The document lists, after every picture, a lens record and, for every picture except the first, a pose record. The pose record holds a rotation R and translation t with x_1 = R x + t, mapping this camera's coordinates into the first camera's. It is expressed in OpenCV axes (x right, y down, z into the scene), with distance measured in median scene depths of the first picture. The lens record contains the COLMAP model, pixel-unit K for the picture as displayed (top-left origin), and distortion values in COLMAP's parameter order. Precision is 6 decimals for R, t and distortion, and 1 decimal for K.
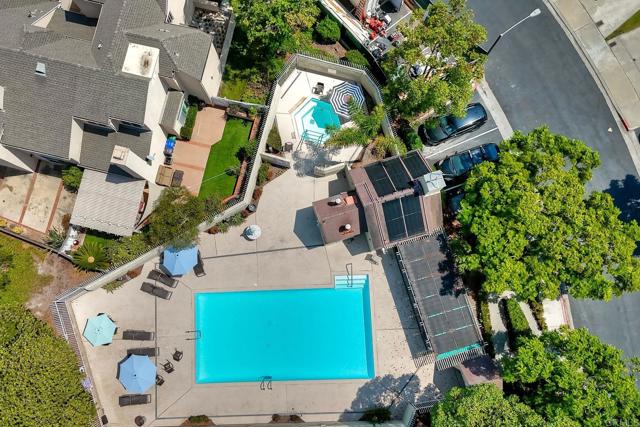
lens RADIAL K [[562.0, 0, 320.0], [0, 562.0, 213.5], [0, 0, 1]] dist [0.089227, -0.106866]
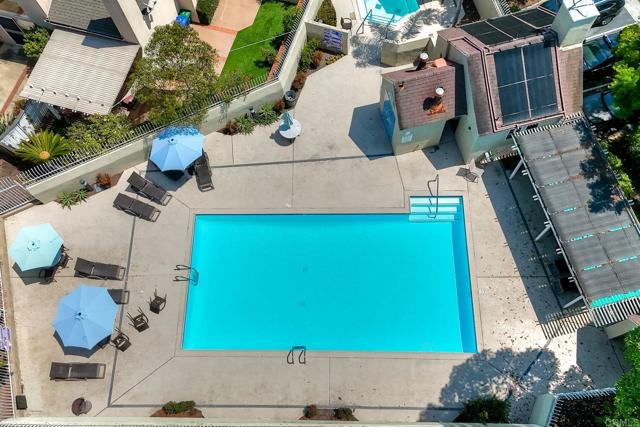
lens RADIAL K [[600.5, 0, 341.1], [0, 600.5, 172.6], [0, 0, 1]] dist [0.054578, -0.021112]
pose [[0.998998, 0.034180, -0.028883, -0.035378], [-0.039983, 0.971630, -0.233101, 0.253827], [0.020096, 0.234022, 0.972023, 0.323313]]
